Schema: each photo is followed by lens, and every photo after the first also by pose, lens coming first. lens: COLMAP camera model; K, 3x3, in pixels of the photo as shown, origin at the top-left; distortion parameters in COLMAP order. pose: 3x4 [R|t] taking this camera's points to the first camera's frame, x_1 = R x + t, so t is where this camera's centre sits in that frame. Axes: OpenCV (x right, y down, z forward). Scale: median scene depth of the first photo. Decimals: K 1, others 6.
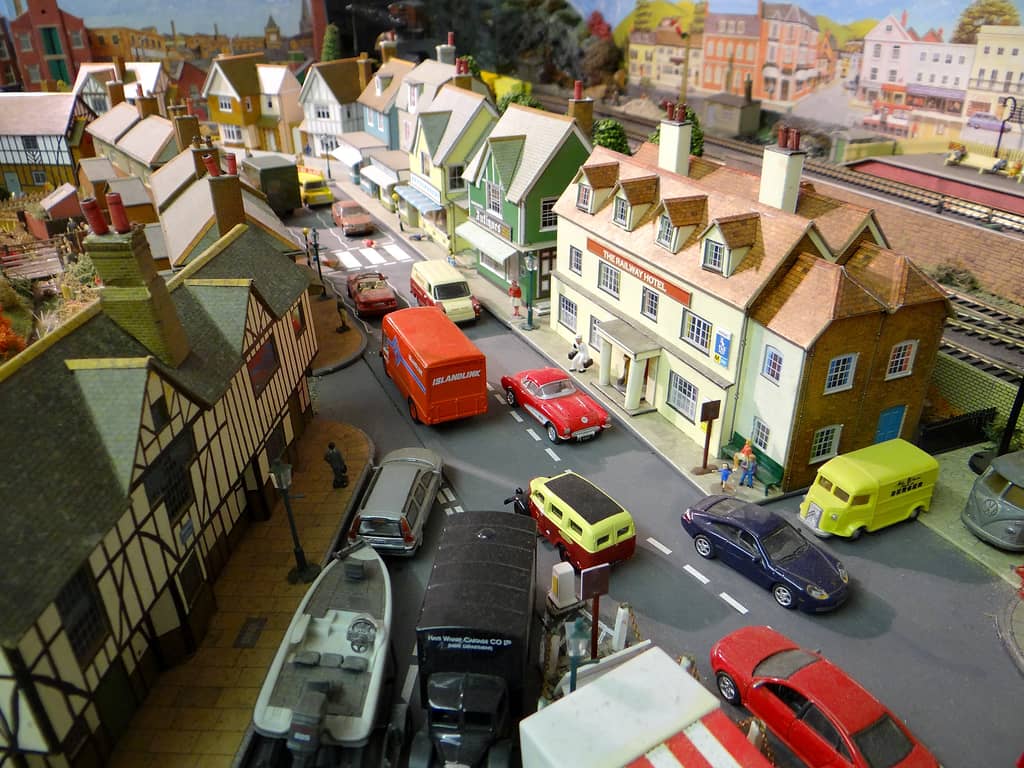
lens RADIAL K [[802.0, 0, 489.8], [0, 802.0, 396.6], [0, 0, 1]] dist [-0.026480, 0.008517]
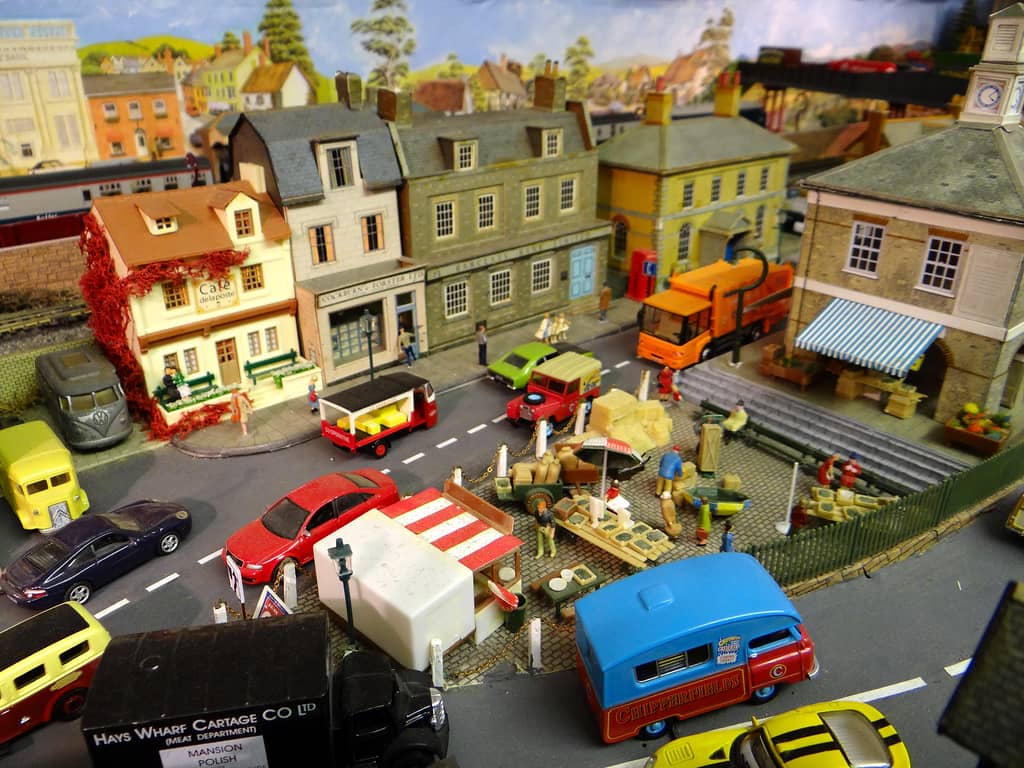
lens RADIAL K [[802.0, 0, 488.1], [0, 802.0, 393.2], [0, 0, 1]] dist [-0.026480, 0.008517]
pose [[-0.286403, -0.403132, 0.869171, -0.346238], [0.448568, 0.745190, 0.493436, -0.134739], [-0.846617, 0.531204, -0.032593, 0.337075]]
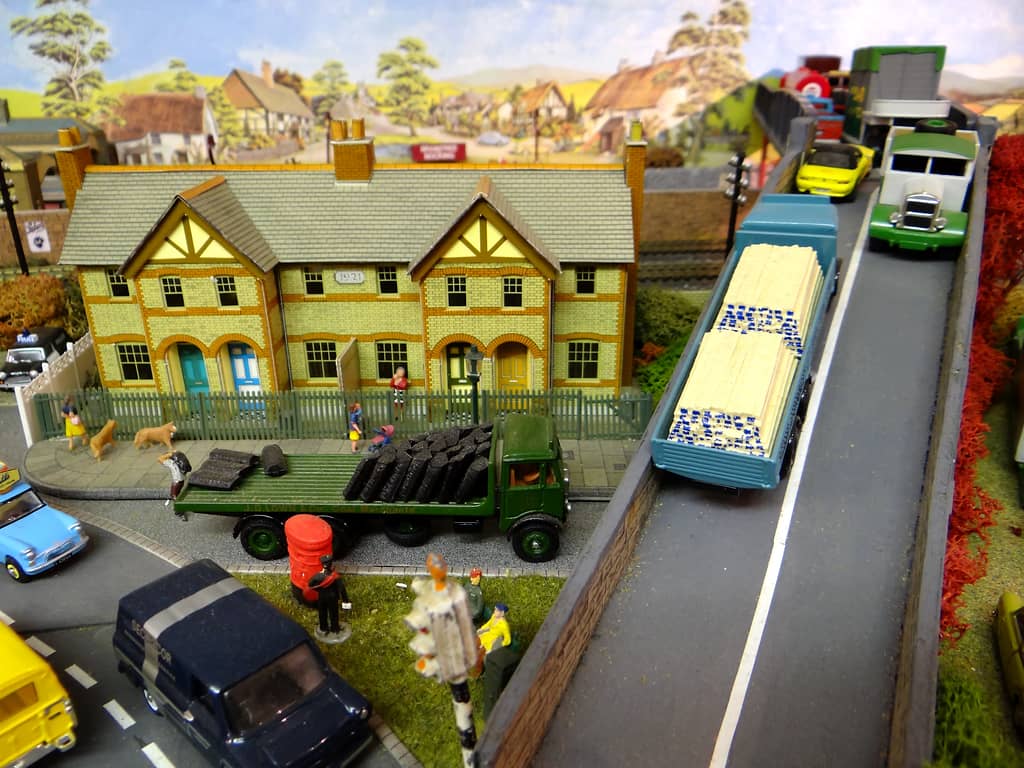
lens RADIAL K [[802.0, 0, 516.4], [0, 802.0, 384.9], [0, 0, 1]] dist [-0.026480, 0.008517]
pose [[0.216245, -0.369000, 0.903923, 0.320195], [0.461481, 0.854510, 0.238428, 0.696978], [-0.860392, 0.365584, 0.355070, -1.063846]]
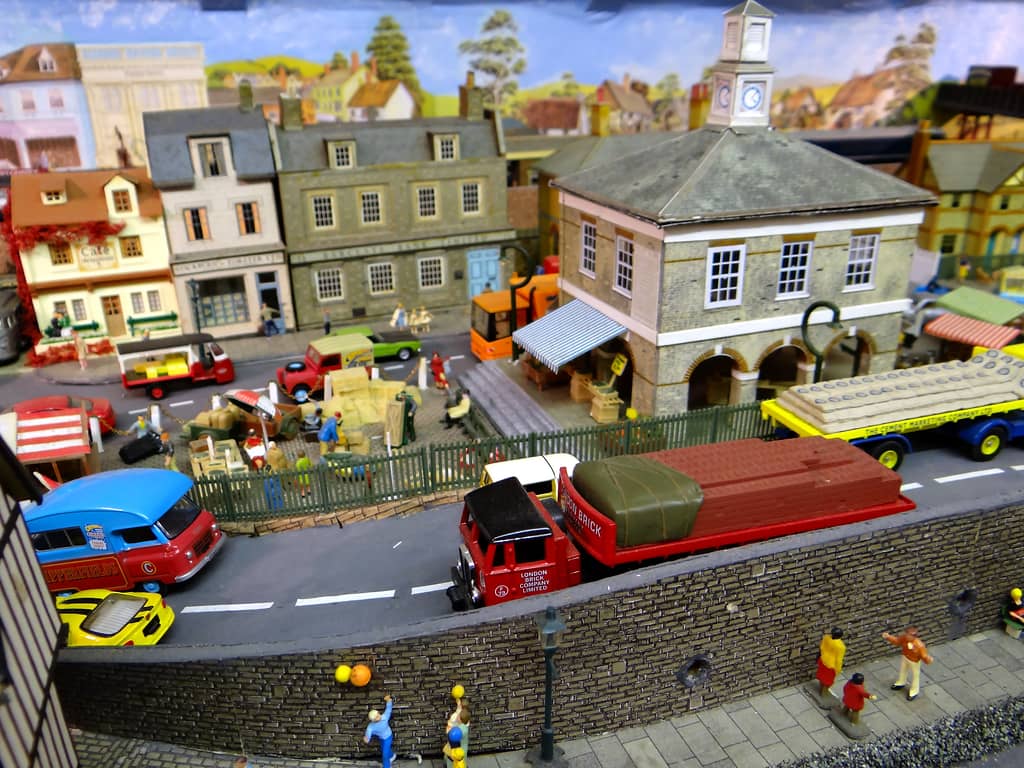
lens RADIAL K [[836.5, 0, 497.9], [0, 836.5, 389.2], [0, 0, 1]] dist [-0.016728, 0.002155]
pose [[0.057467, -0.374169, 0.925578, -0.515235], [0.478016, 0.824241, 0.303525, 0.126800], [-0.876469, 0.424999, 0.226225, -0.111982]]
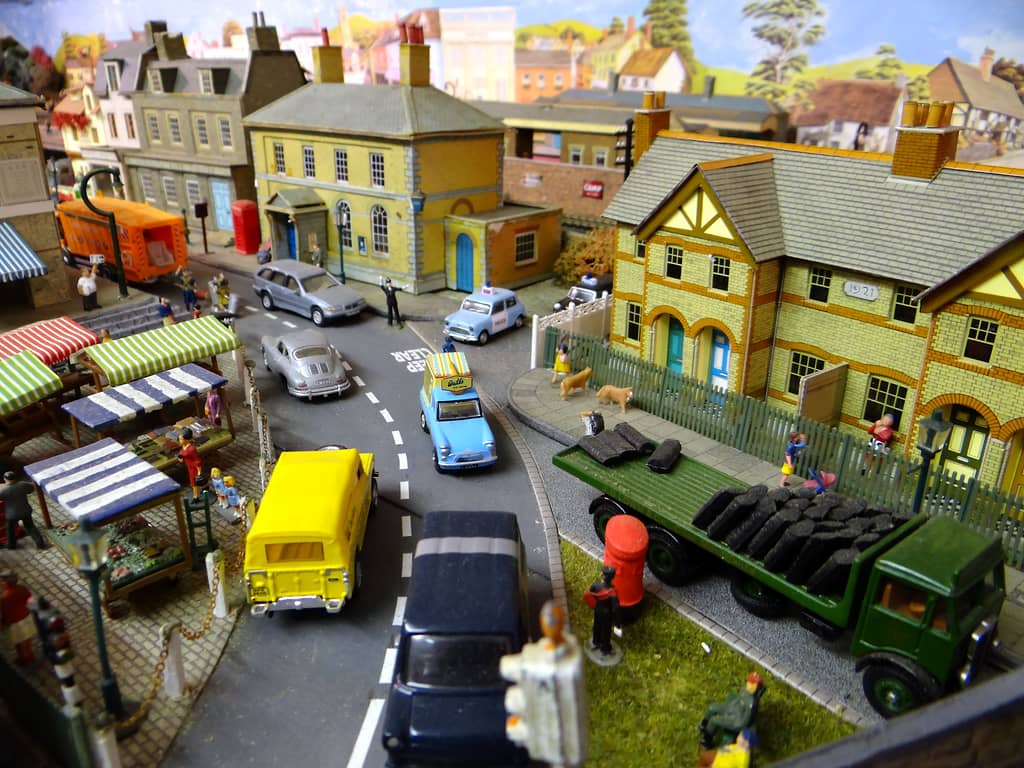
lens RADIAL K [[802.0, 0, 498.4], [0, 802.0, 390.9], [0, 0, 1]] dist [-0.026480, 0.008517]
pose [[0.887275, -0.169737, 0.428873, 0.453153], [0.204972, 0.978070, -0.036962, 0.750538], [-0.413193, 0.120703, 0.902608, -1.123138]]
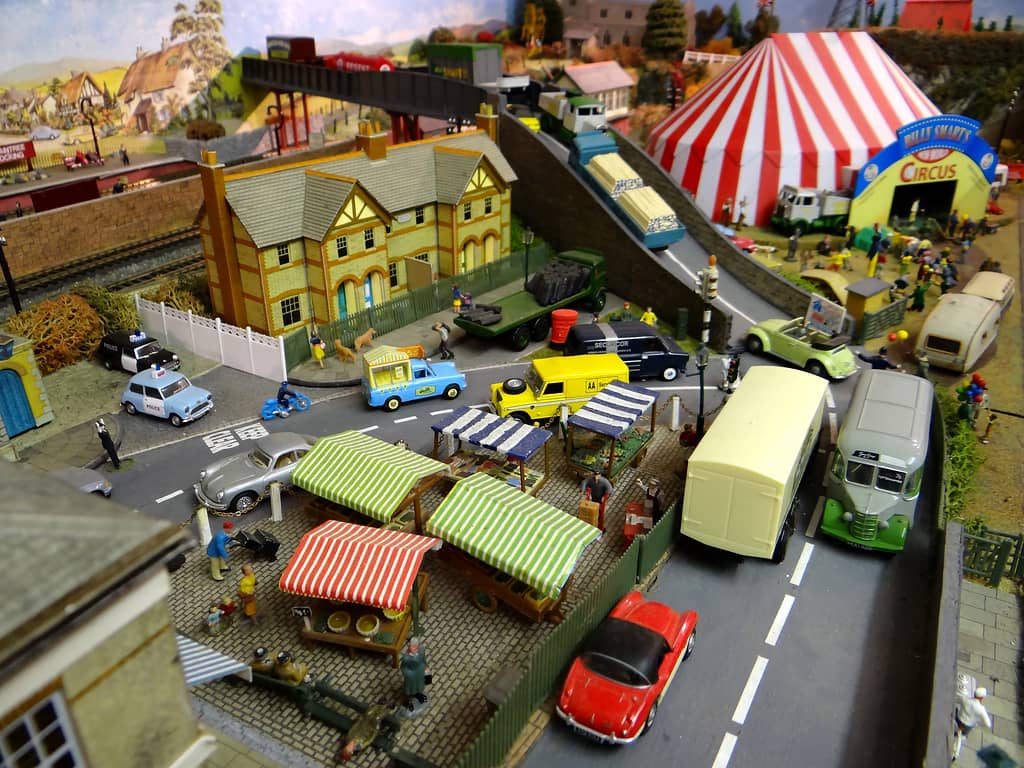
lens RADIAL K [[802.0, 0, 505.7], [0, 802.0, 390.4], [0, 0, 1]] dist [-0.026480, 0.008517]
pose [[-0.629376, -0.338508, 0.699499, 0.004153], [0.373819, 0.657268, 0.654415, 0.222618], [-0.681283, 0.673358, -0.287128, -0.385091]]
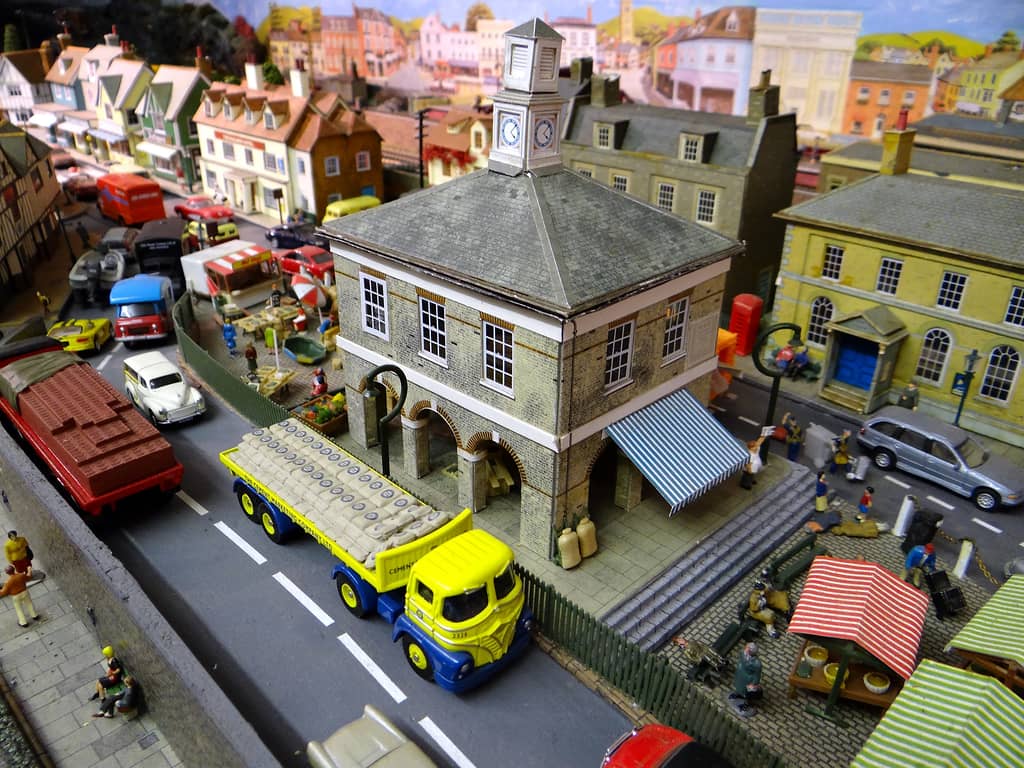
lens RADIAL K [[802.0, 0, 502.9], [0, 802.0, 384.7], [0, 0, 1]] dist [-0.026480, 0.008517]
pose [[0.929226, -0.150074, 0.337664, 0.032105], [0.158447, 0.987364, 0.002799, 0.425137], [-0.333818, 0.050901, 0.941262, -0.801940]]
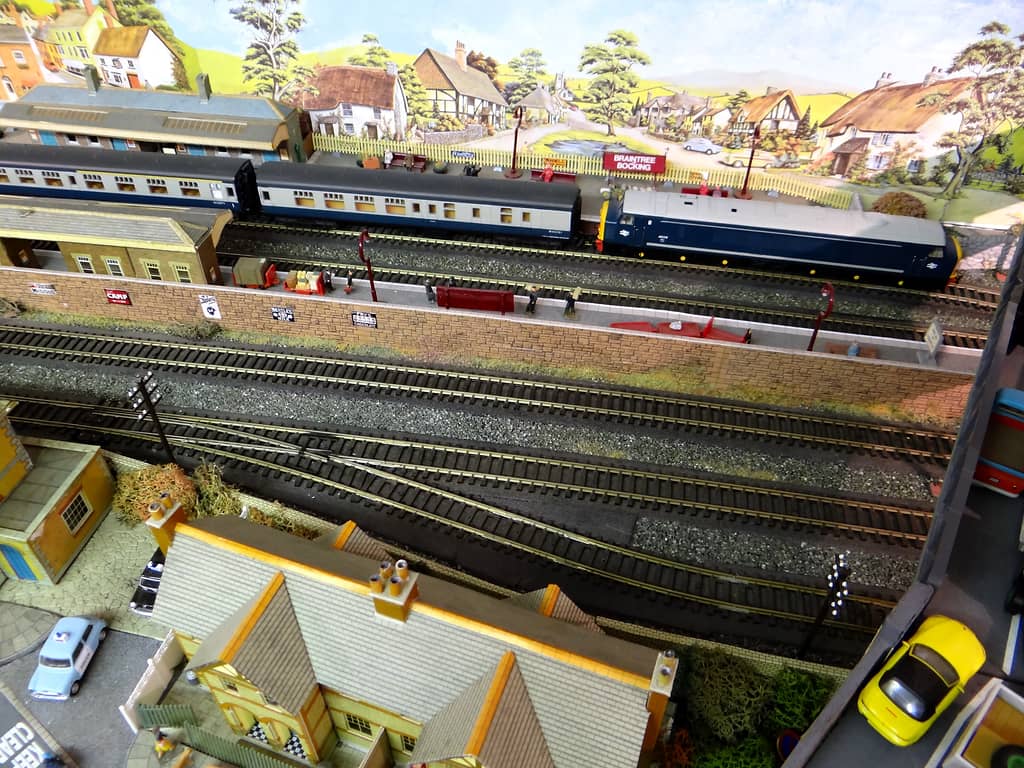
lens RADIAL K [[802.0, 0, 504.4], [0, 802.0, 394.3], [0, 0, 1]] dist [-0.026480, 0.008517]
pose [[0.535610, -0.566627, 0.626143, 0.683368], [0.393729, 0.823506, 0.408431, 0.241802], [-0.747061, 0.027771, 0.664176, -1.313780]]
